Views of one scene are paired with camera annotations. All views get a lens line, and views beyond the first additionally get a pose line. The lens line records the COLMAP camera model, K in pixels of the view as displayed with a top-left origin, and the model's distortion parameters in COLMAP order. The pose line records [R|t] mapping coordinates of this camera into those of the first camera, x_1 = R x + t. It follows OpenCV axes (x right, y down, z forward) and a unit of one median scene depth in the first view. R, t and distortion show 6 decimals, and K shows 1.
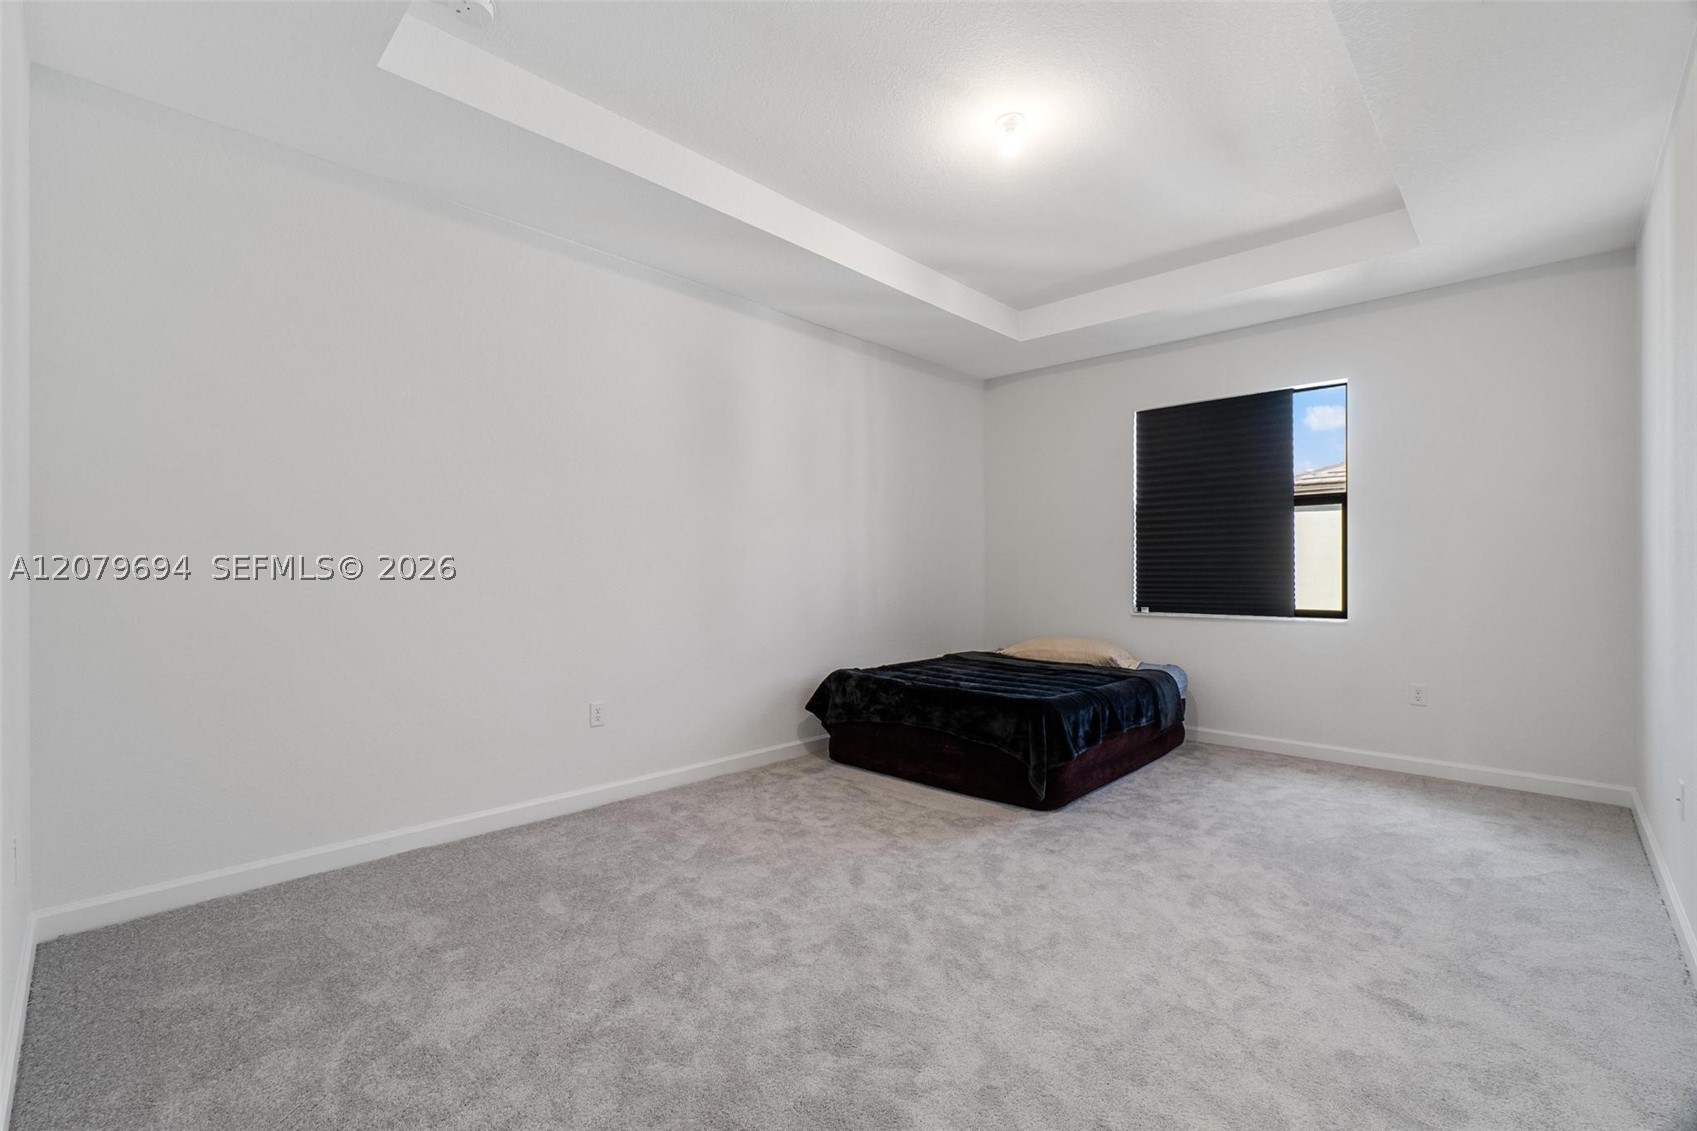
lens RADIAL K [[736.7, 0, 841.5], [0, 736.7, 570.5], [0, 0, 1]] dist [0.001609, 0.000203]
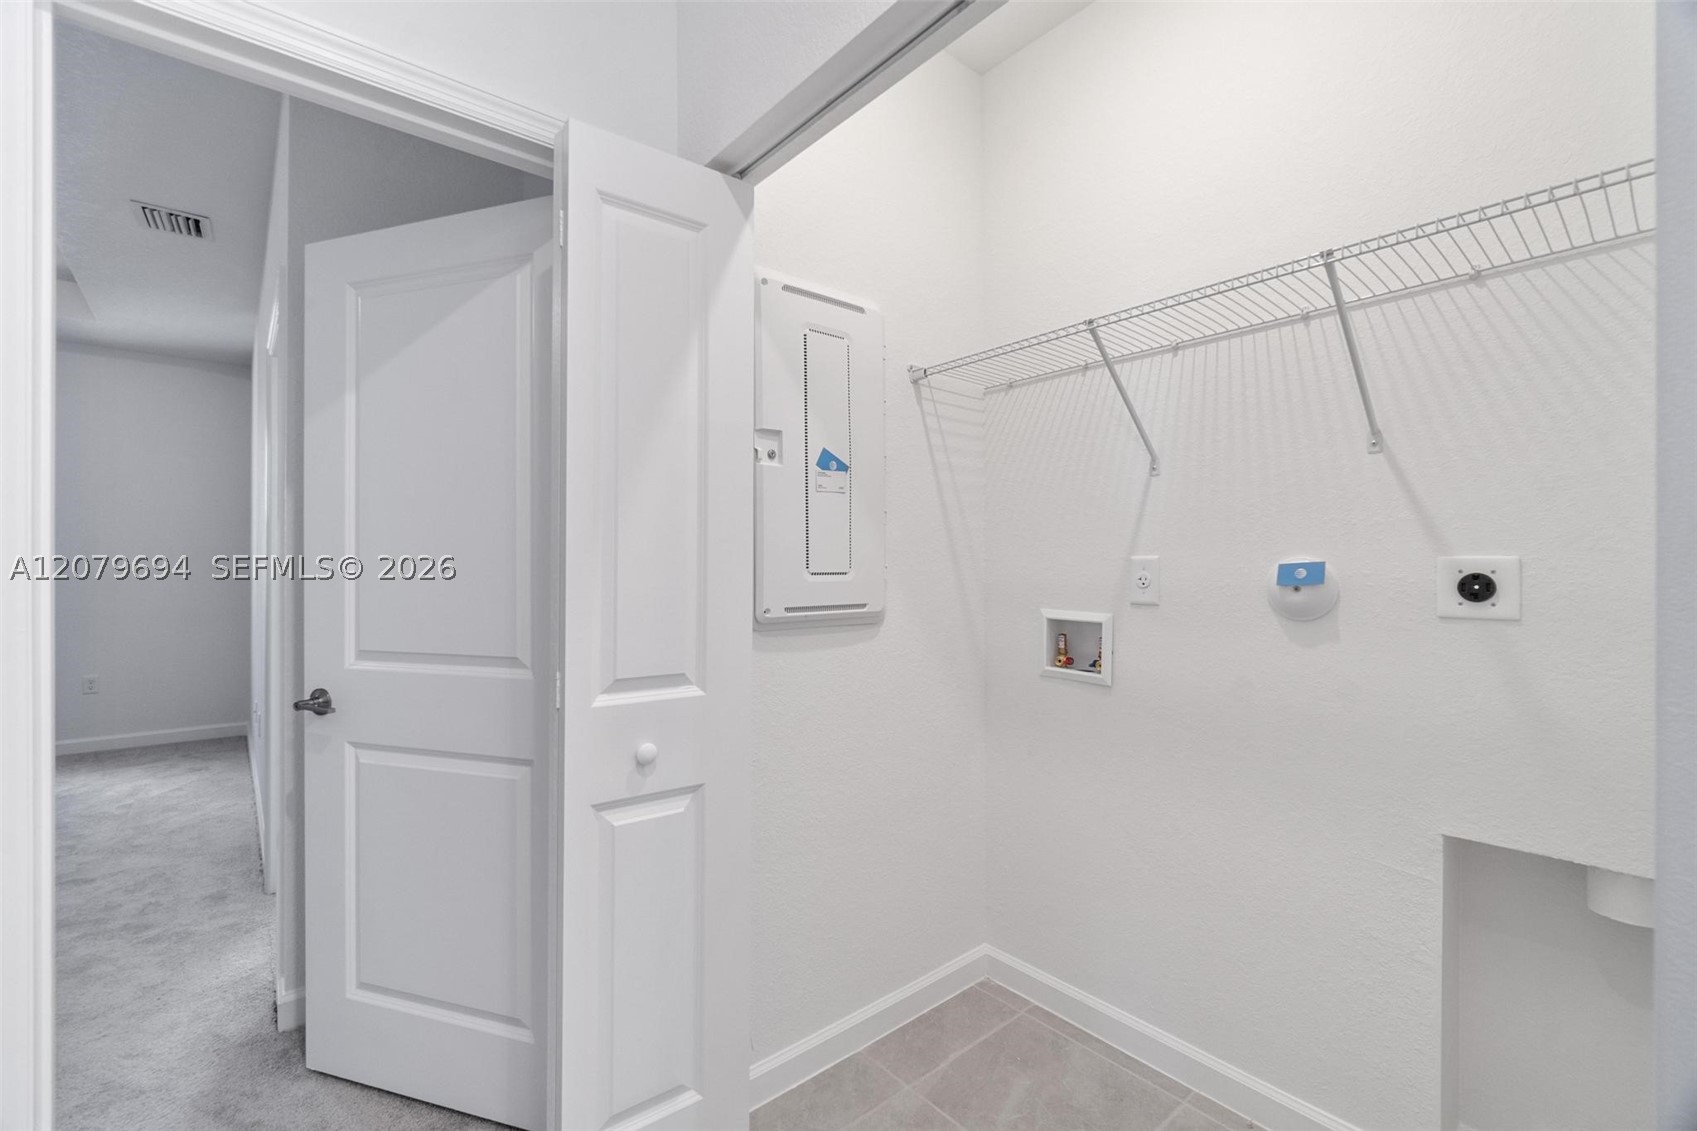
lens RADIAL K [[736.7, 0, 842.7], [0, 736.7, 569.4], [0, 0, 1]] dist [0.001609, 0.000203]
pose [[0.113150, -0.009202, 0.993535, -0.480027], [0.008481, 0.999930, 0.008295, -0.037723], [-0.993542, 0.007487, 0.113220, -0.629146]]
